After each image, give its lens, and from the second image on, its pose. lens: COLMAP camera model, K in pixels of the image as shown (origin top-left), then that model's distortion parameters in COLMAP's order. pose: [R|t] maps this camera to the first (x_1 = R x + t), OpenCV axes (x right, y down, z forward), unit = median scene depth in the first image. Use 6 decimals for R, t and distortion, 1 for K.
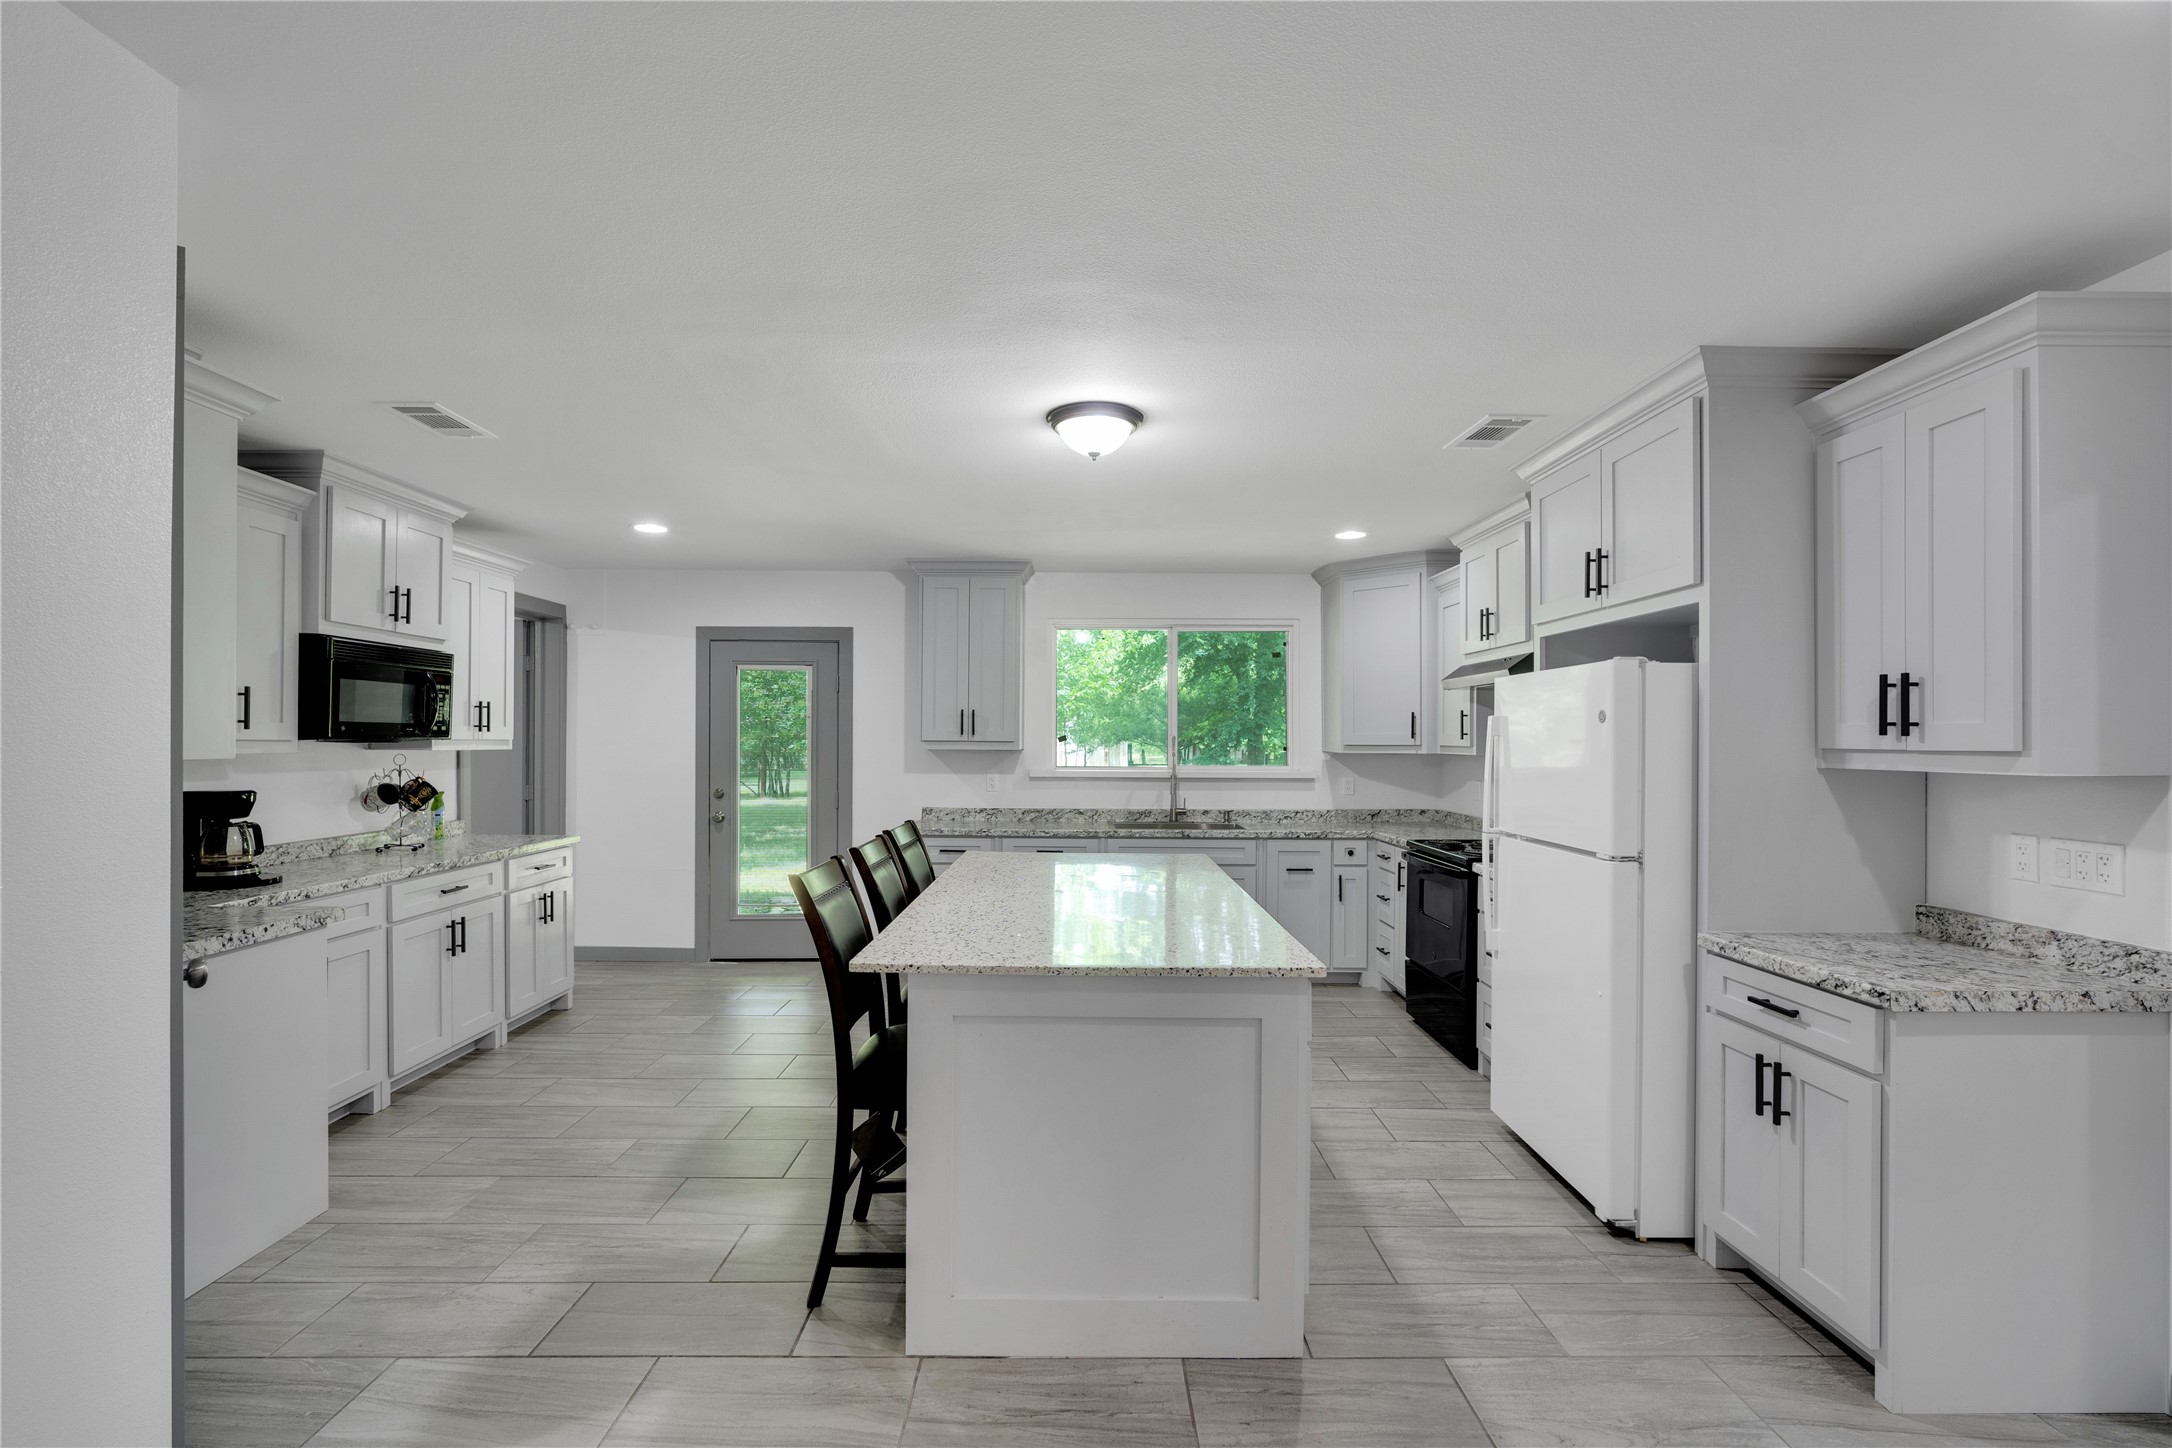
lens RADIAL K [[949.5, 0, 1082.7], [0, 949.5, 750.4], [0, 0, 1]] dist [-0.004761, -0.000033]
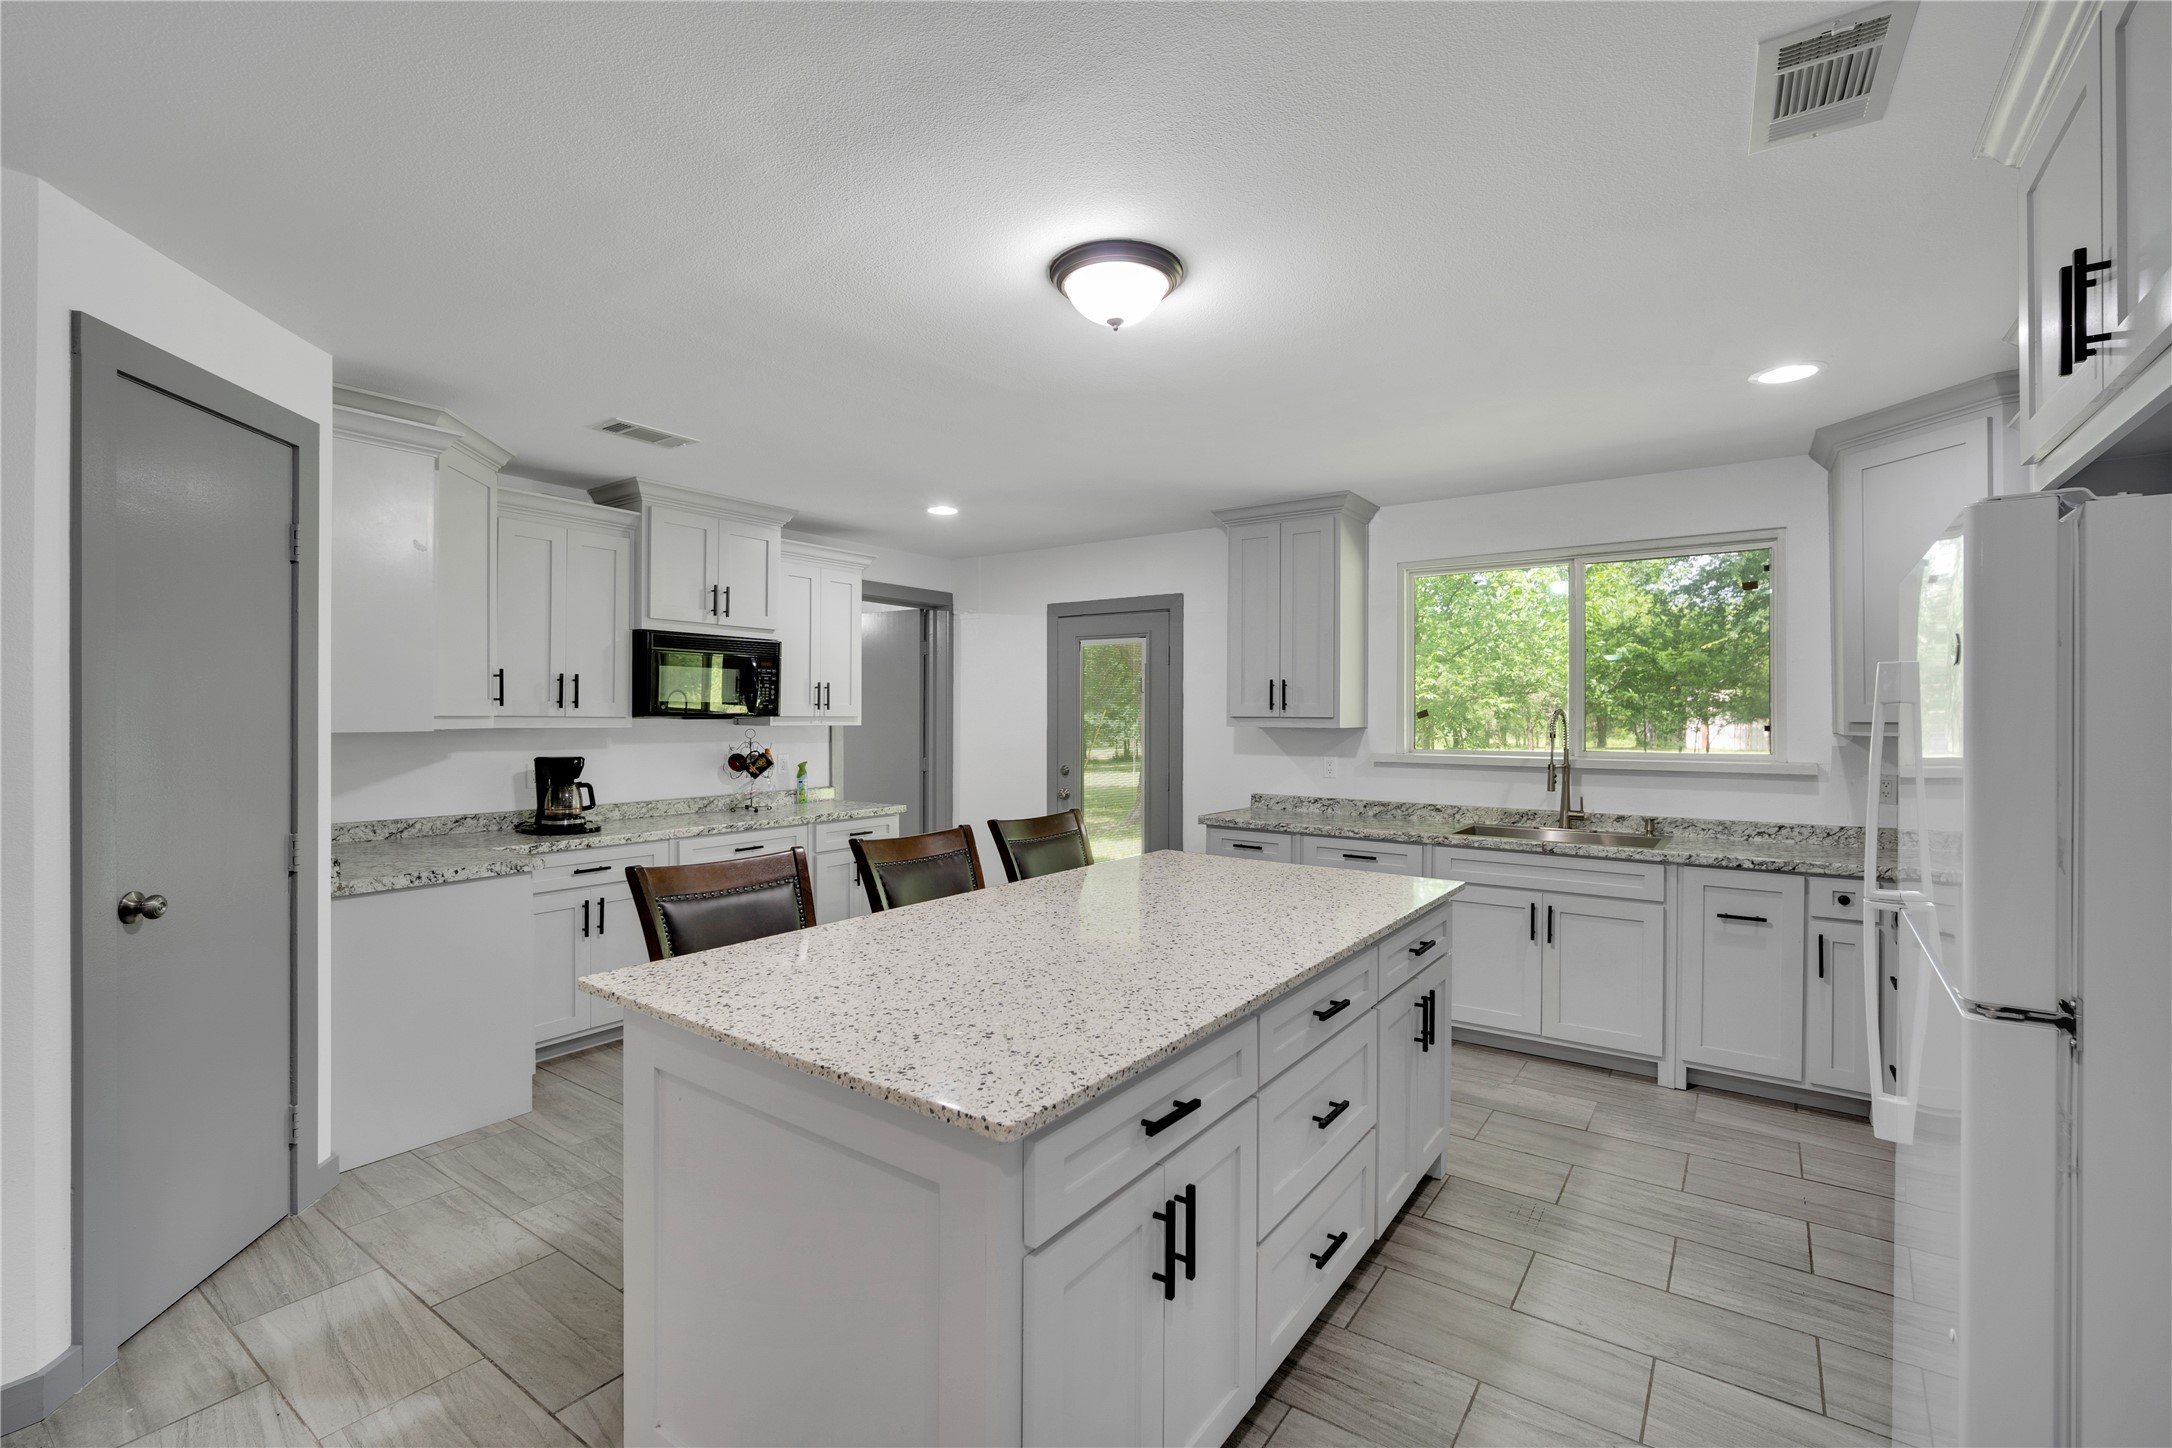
lens RADIAL K [[950.0, 0, 1086.0], [0, 950.0, 724.0], [0, 0, 1]] dist [-0.013631, 0.004426]
pose [[0.813714, 0.002199, -0.581261, 0.269951], [-0.004477, 0.999987, -0.002483, -0.000994], [0.581248, 0.004623, 0.813713, 0.257026]]
